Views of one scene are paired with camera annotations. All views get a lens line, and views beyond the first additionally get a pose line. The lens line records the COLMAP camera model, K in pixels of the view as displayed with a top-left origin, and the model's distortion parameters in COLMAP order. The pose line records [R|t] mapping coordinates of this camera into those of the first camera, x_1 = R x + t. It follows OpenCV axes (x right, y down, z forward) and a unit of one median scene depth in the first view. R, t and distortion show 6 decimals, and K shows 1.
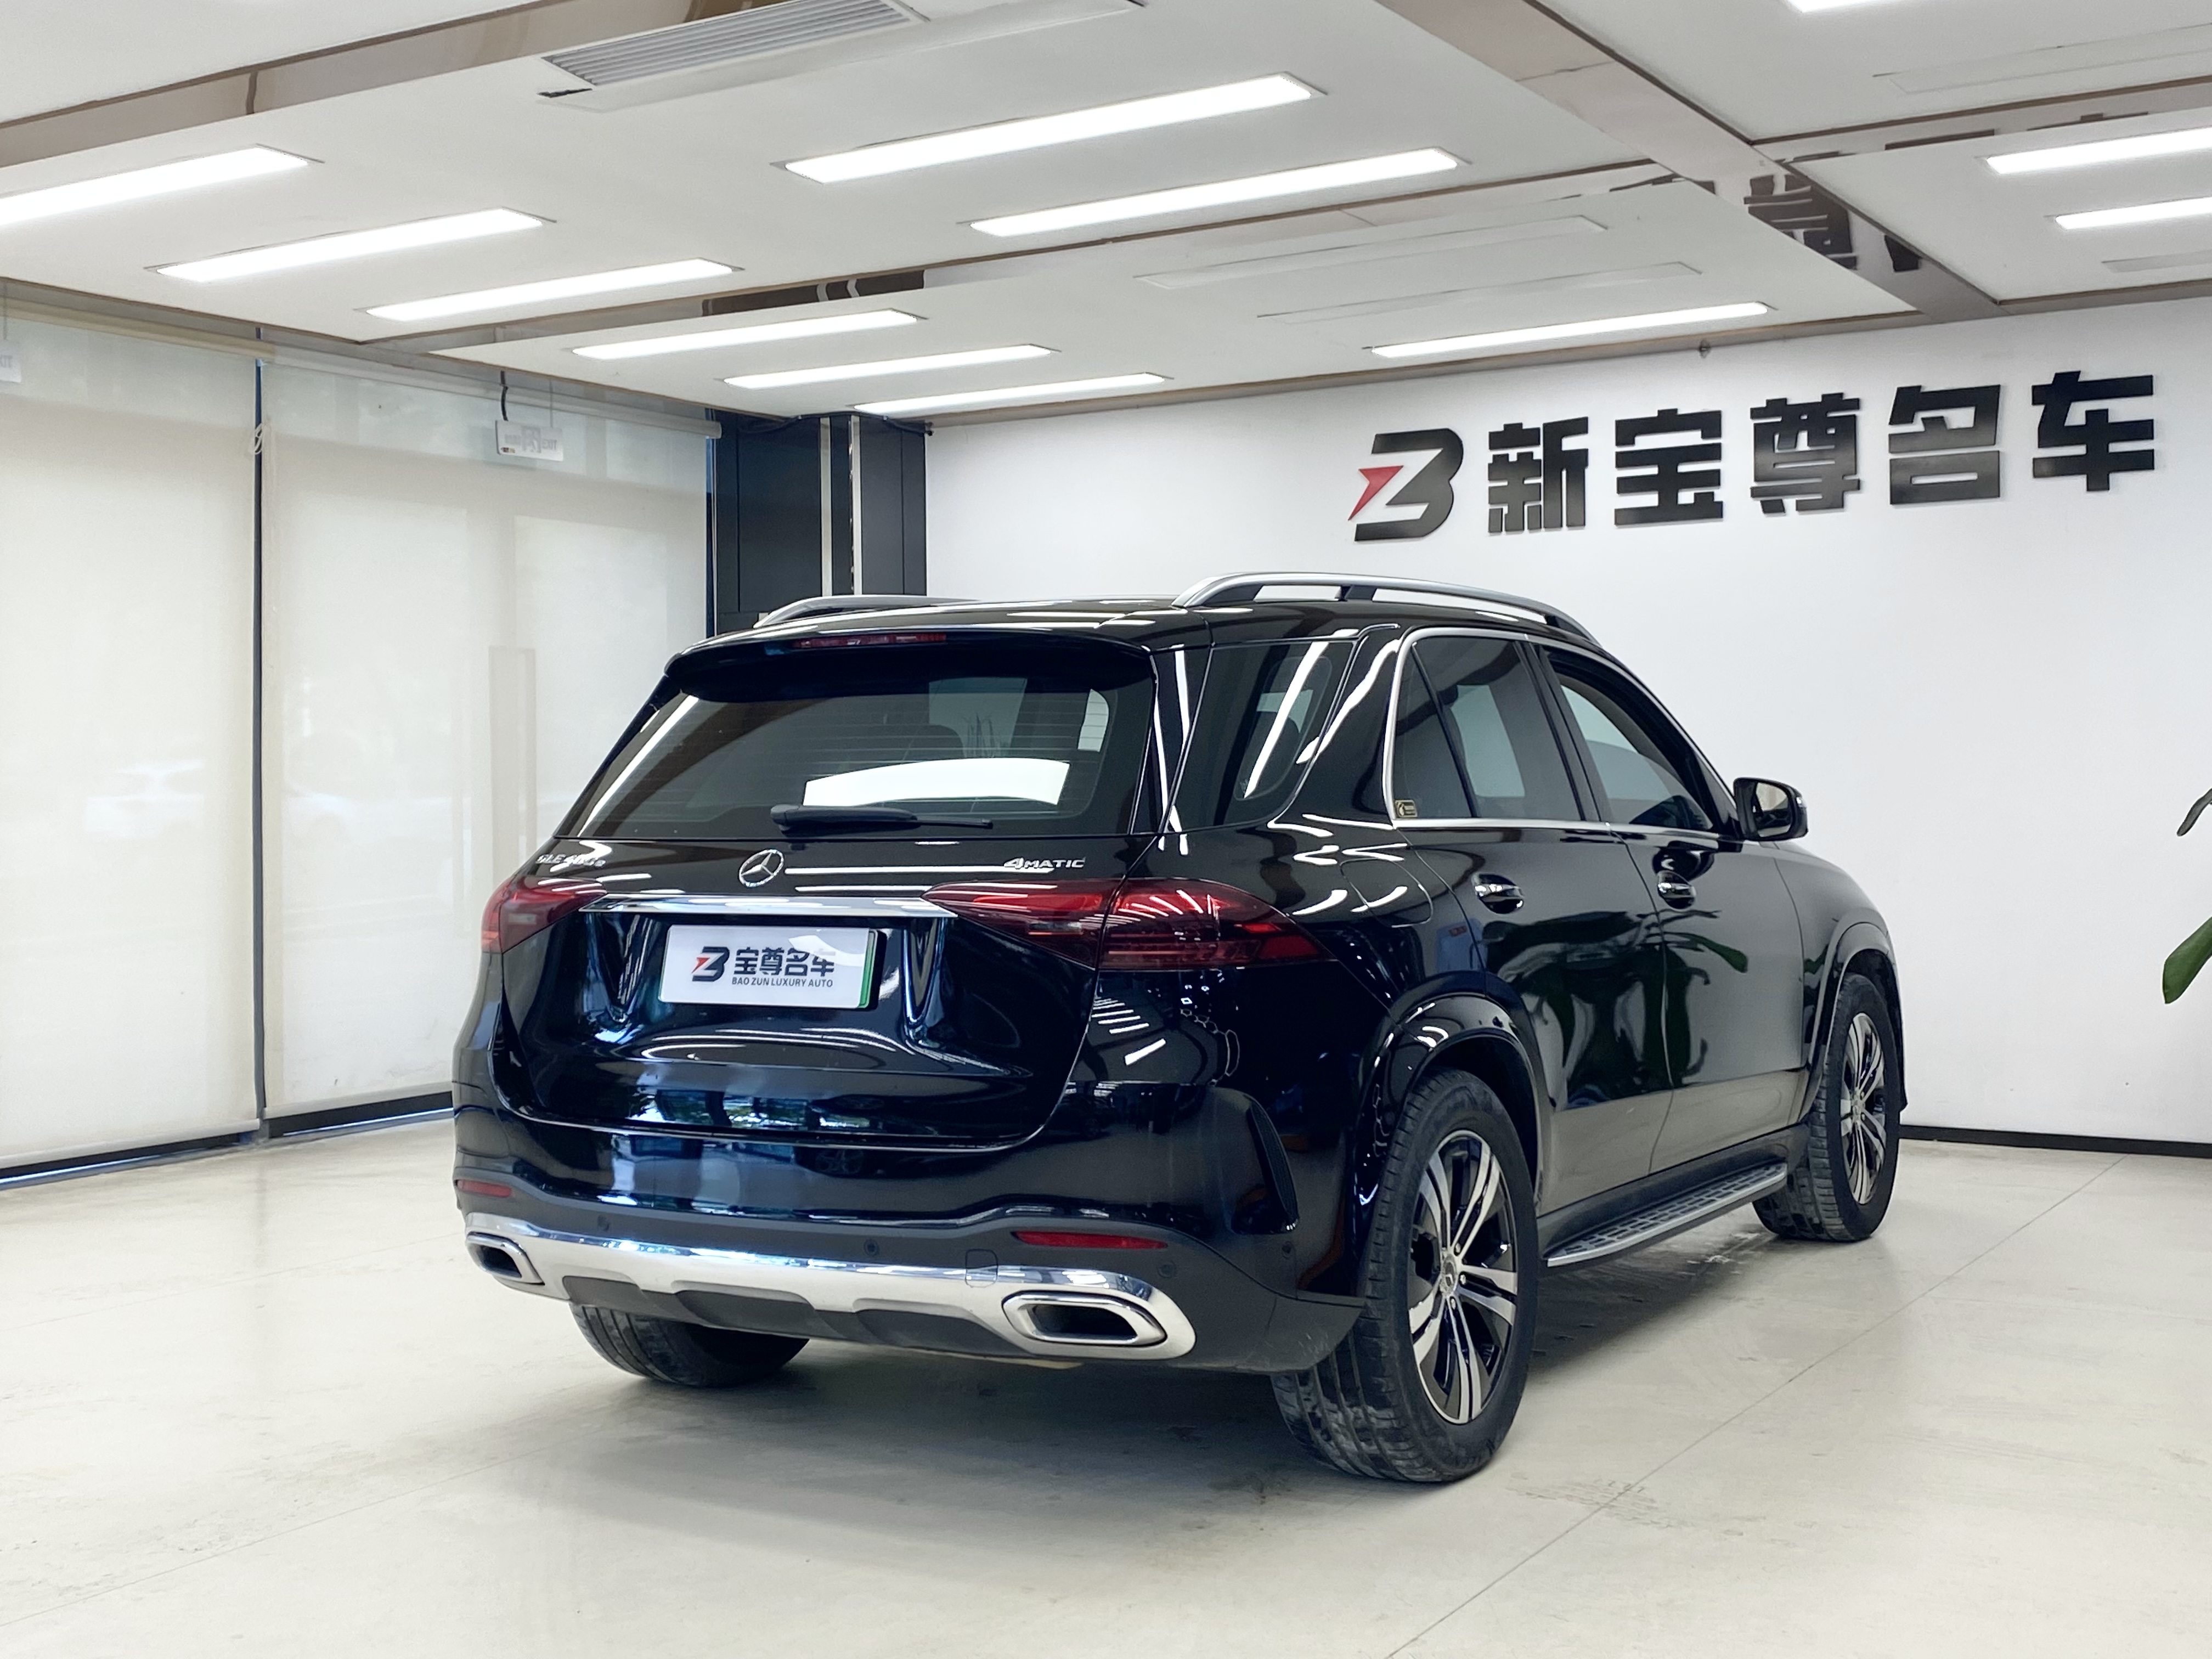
lens RADIAL K [[2604.5, 0, 1107.8], [0, 2604.5, 765.8], [0, 0, 1]] dist [0.253311, -0.843626]
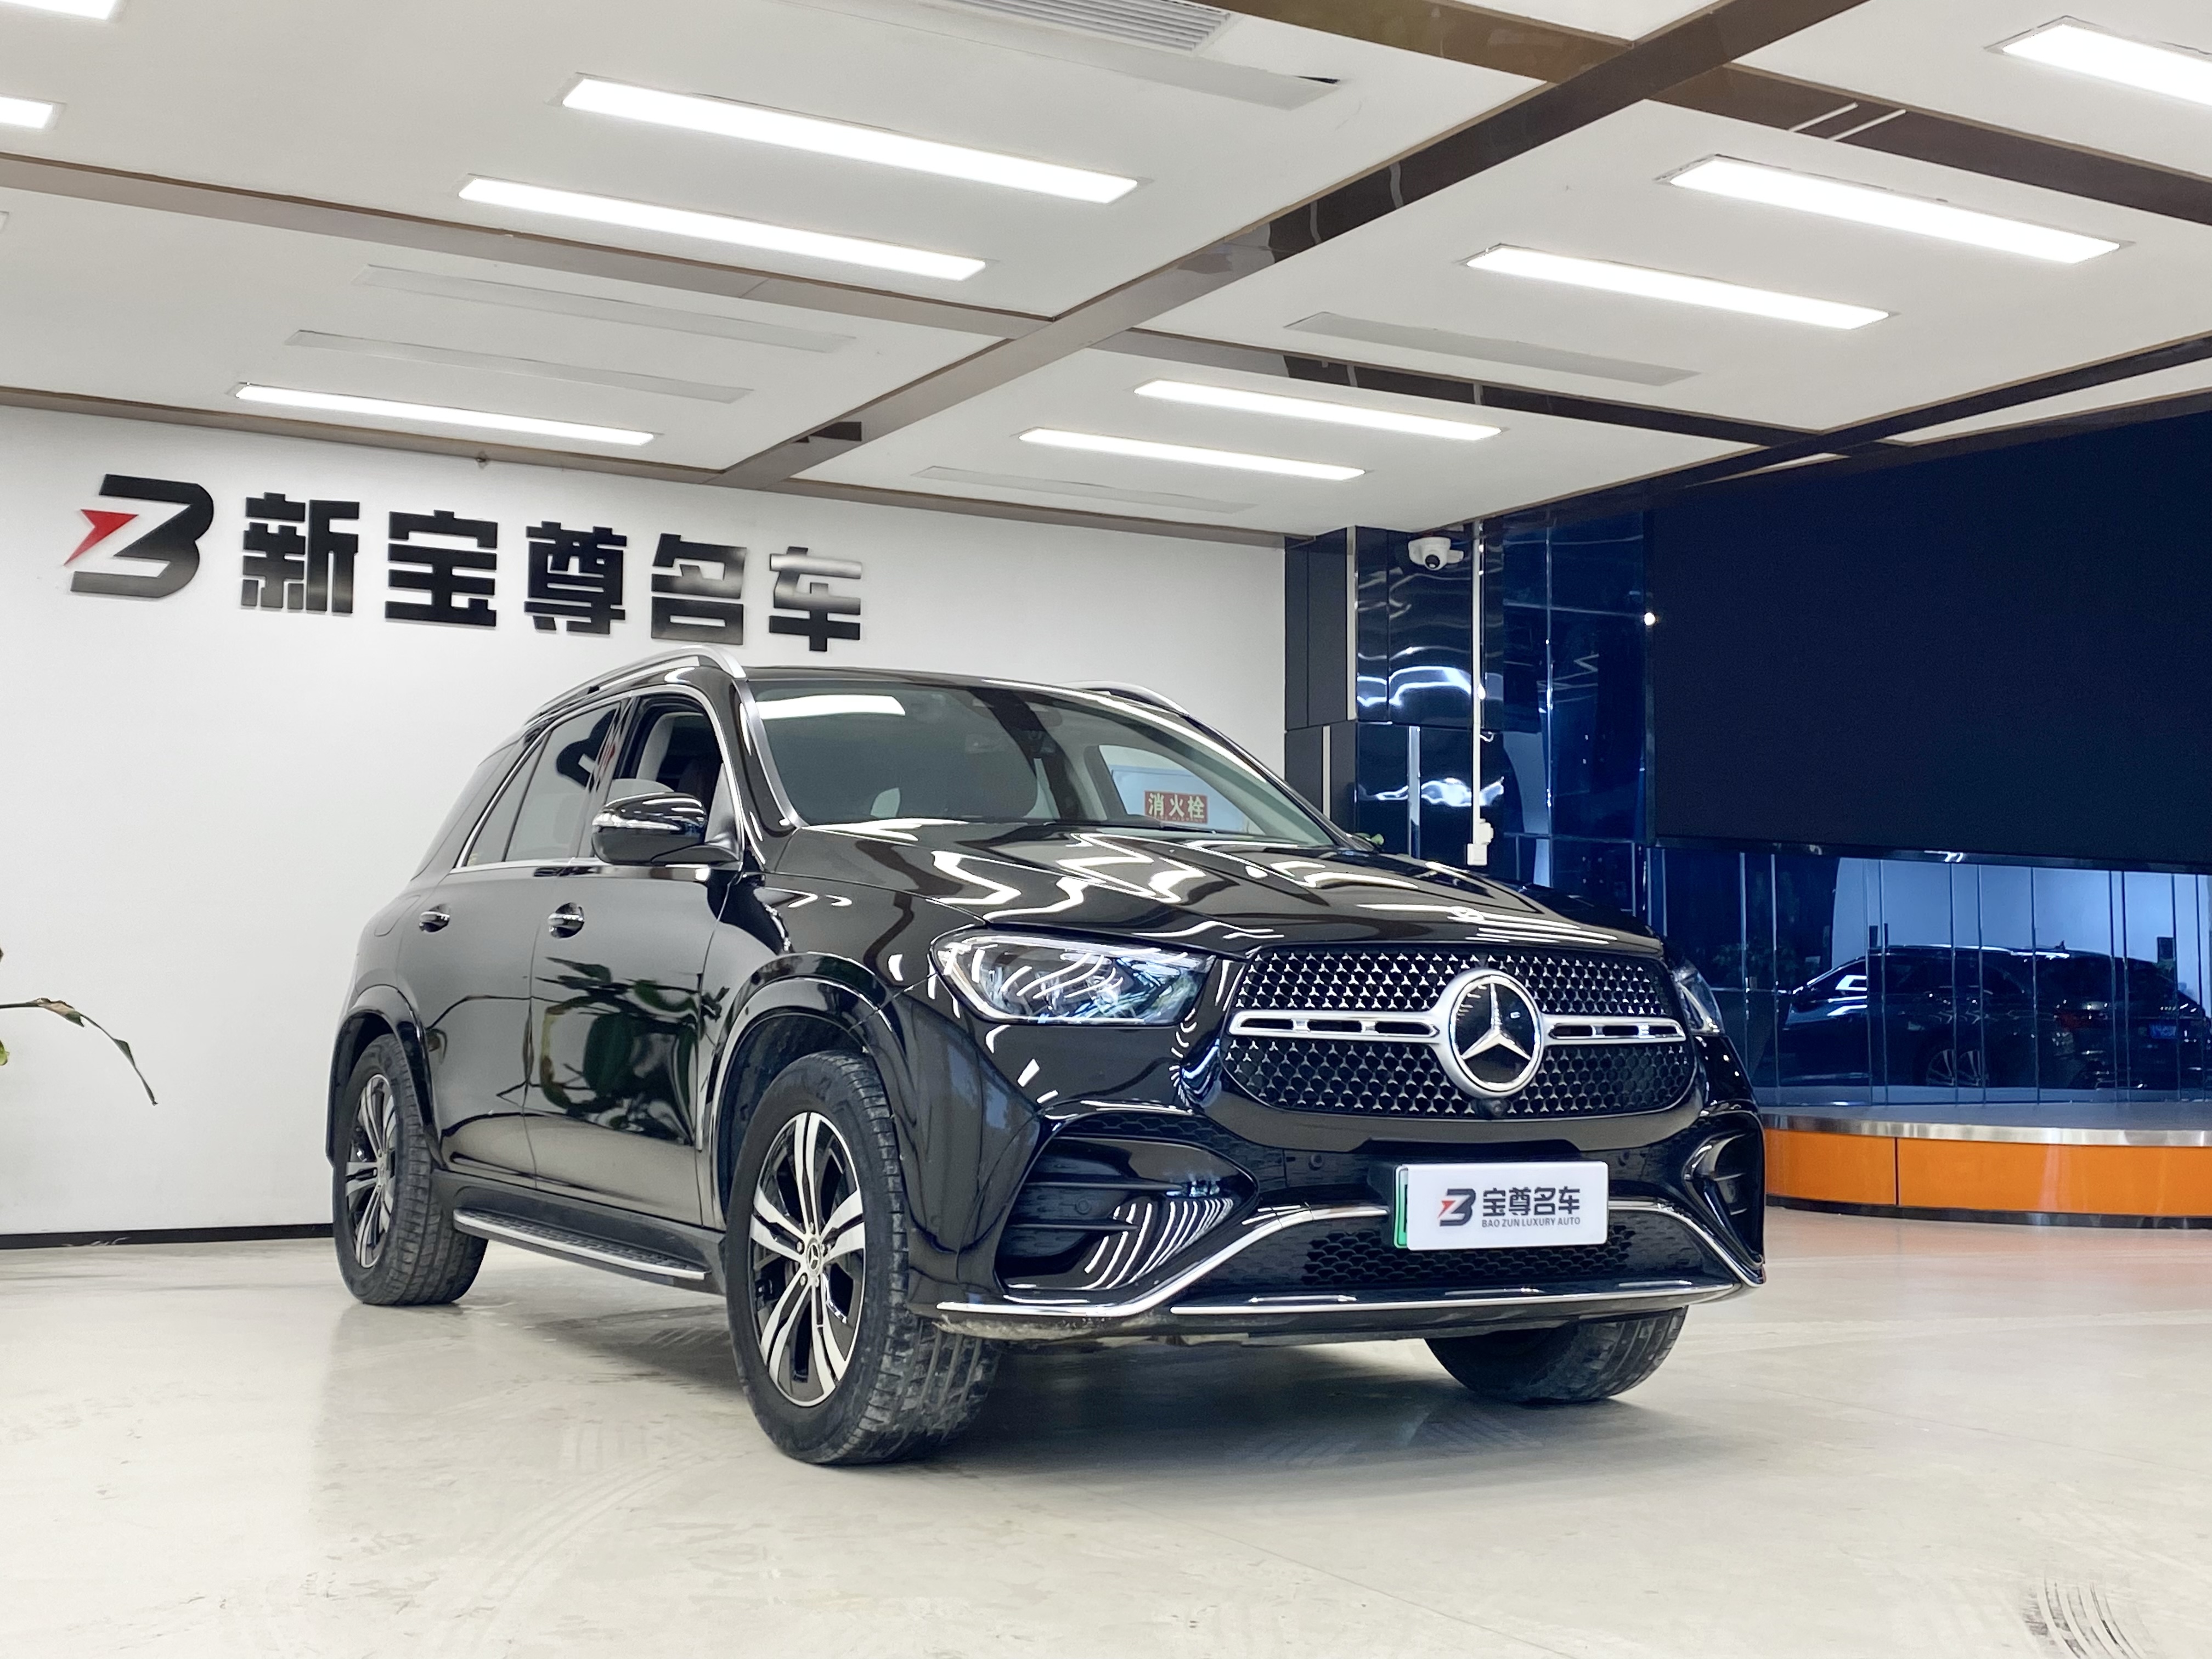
lens RADIAL K [[2639.0, 0, 1105.1], [0, 2639.0, 764.5], [0, 0, 1]] dist [0.219632, -0.689984]
pose [[0.484362, 0.095065, 0.869687, -0.551926], [-0.018944, 0.994985, -0.098211, 0.056614], [-0.874662, 0.031094, 0.483734, 0.300517]]
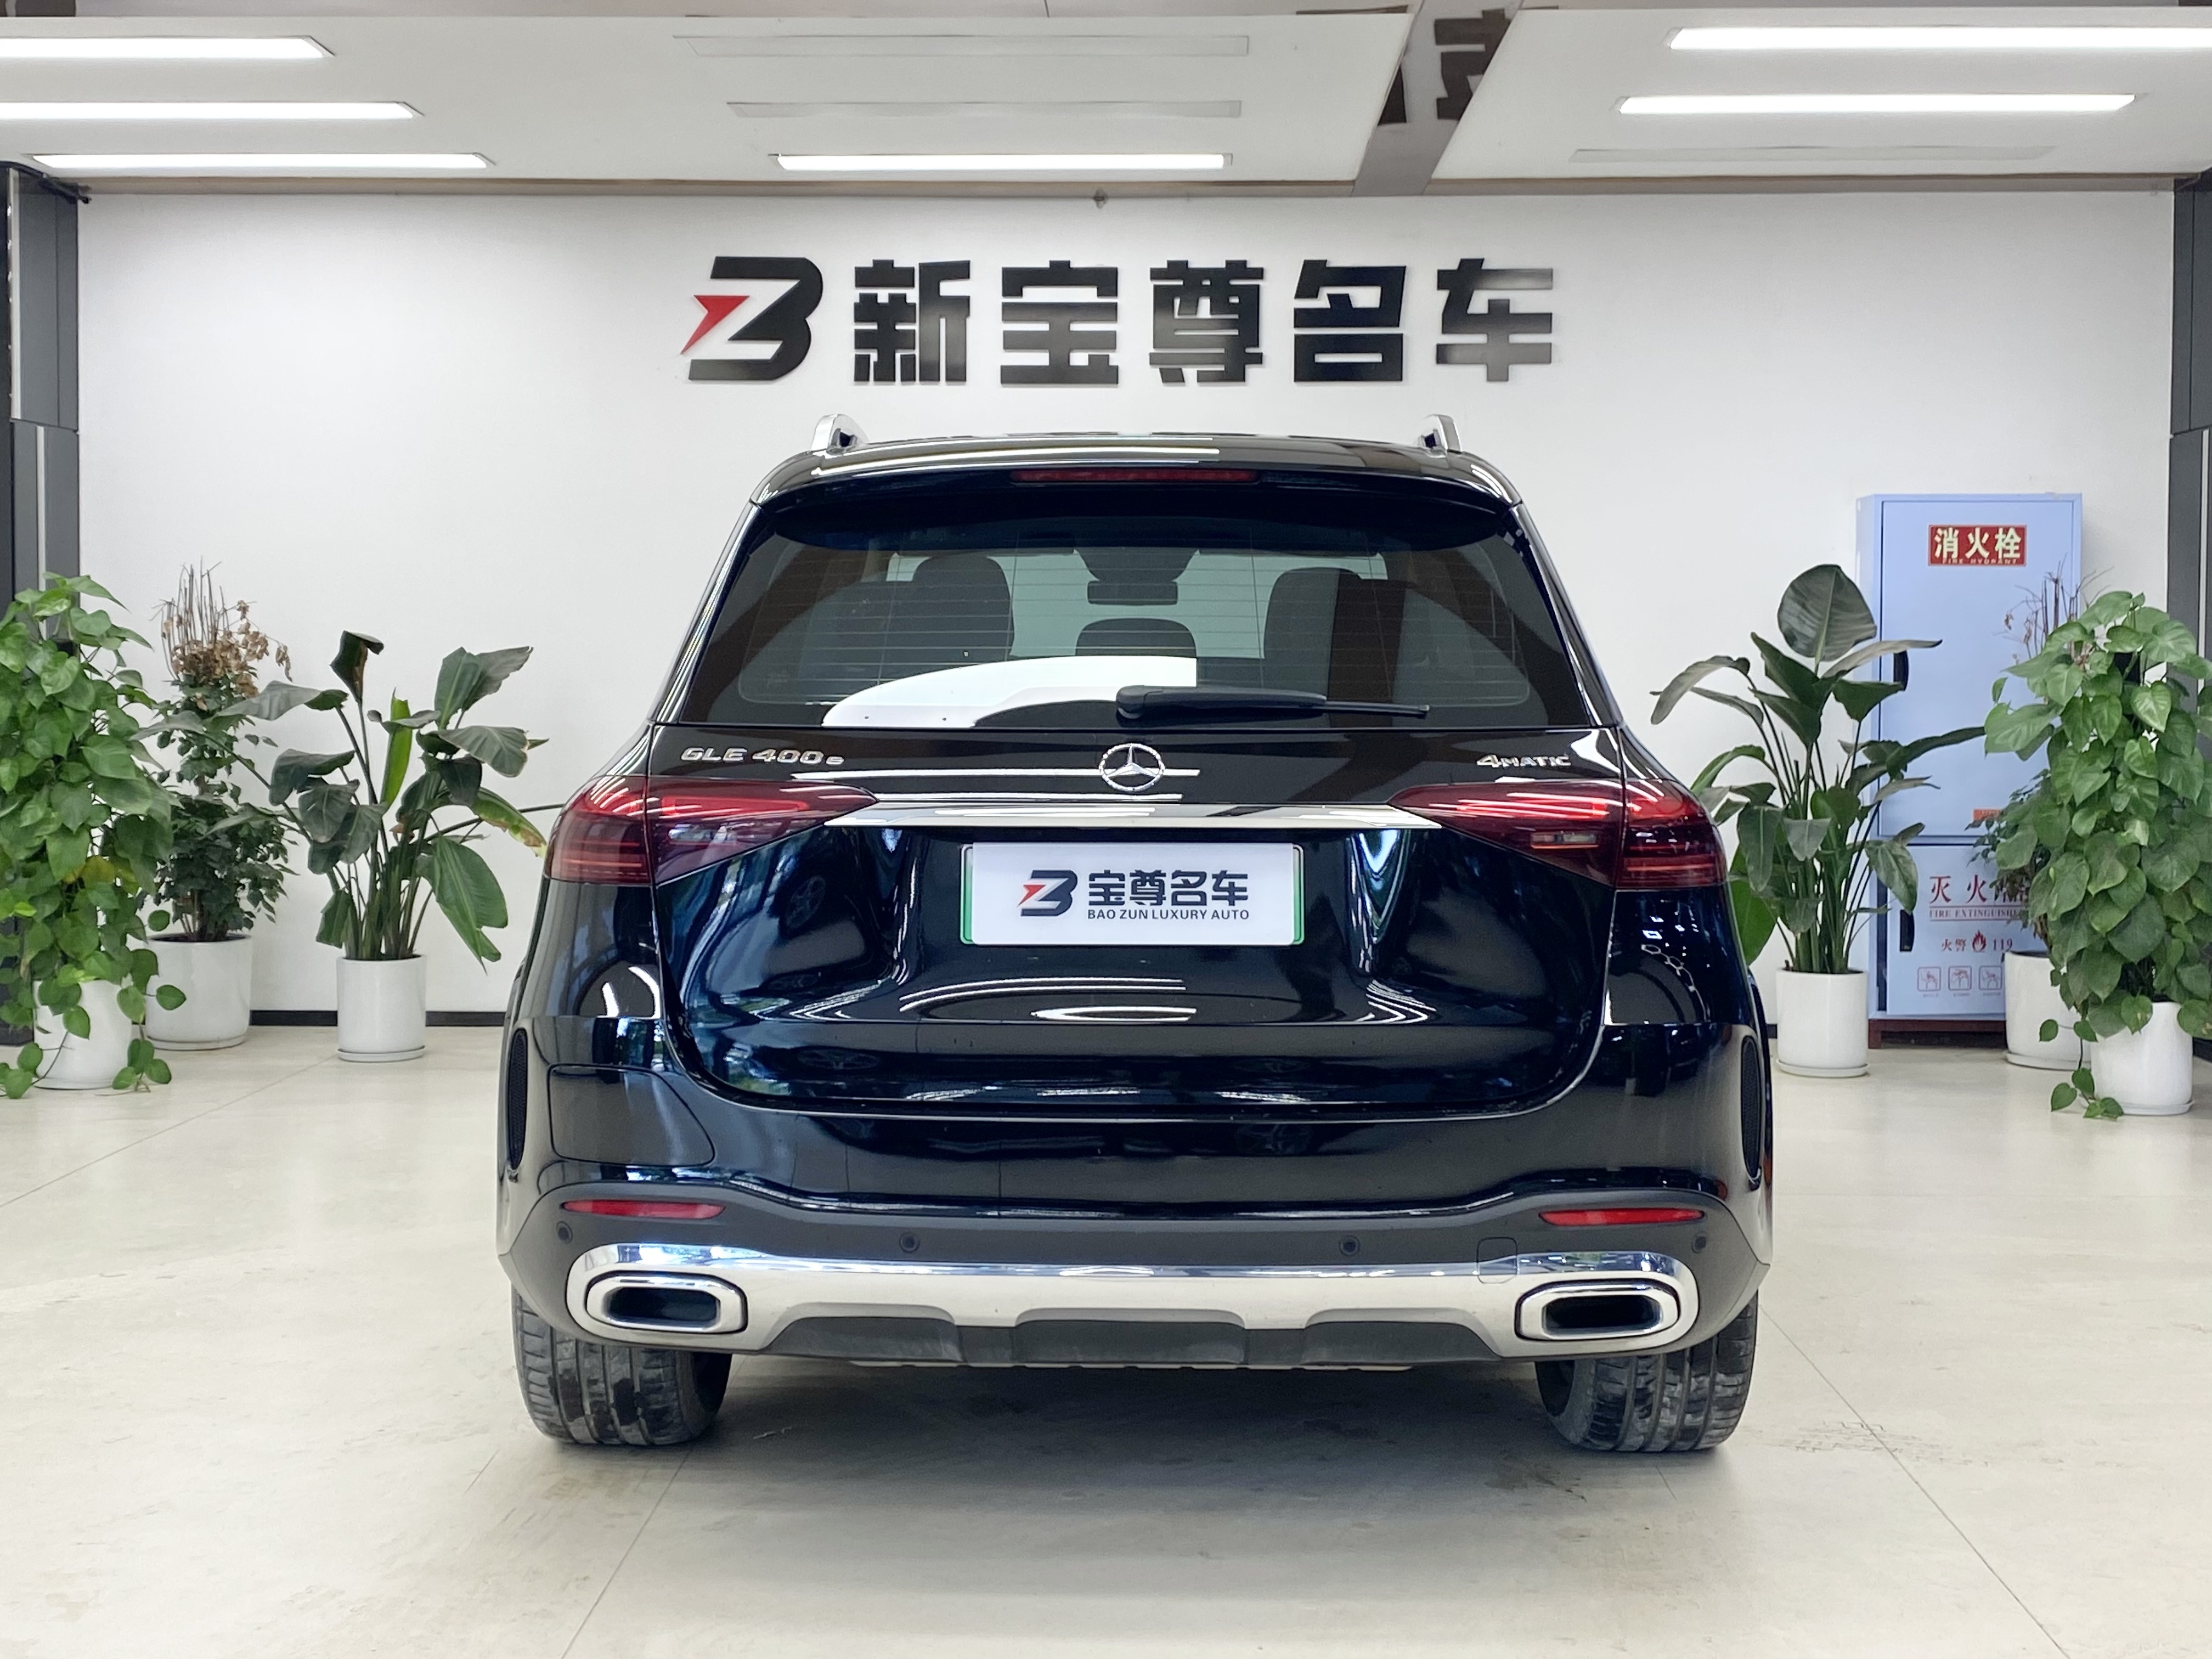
lens RADIAL K [[2738.2, 0, 1105.5], [0, 2738.2, 772.4], [0, 0, 1]] dist [0.214720, -0.632351]
pose [[0.867691, -0.005890, 0.497069, -0.261706], [-0.017104, 0.998984, 0.041695, 0.003541], [-0.496809, -0.044681, 0.866709, 0.149794]]
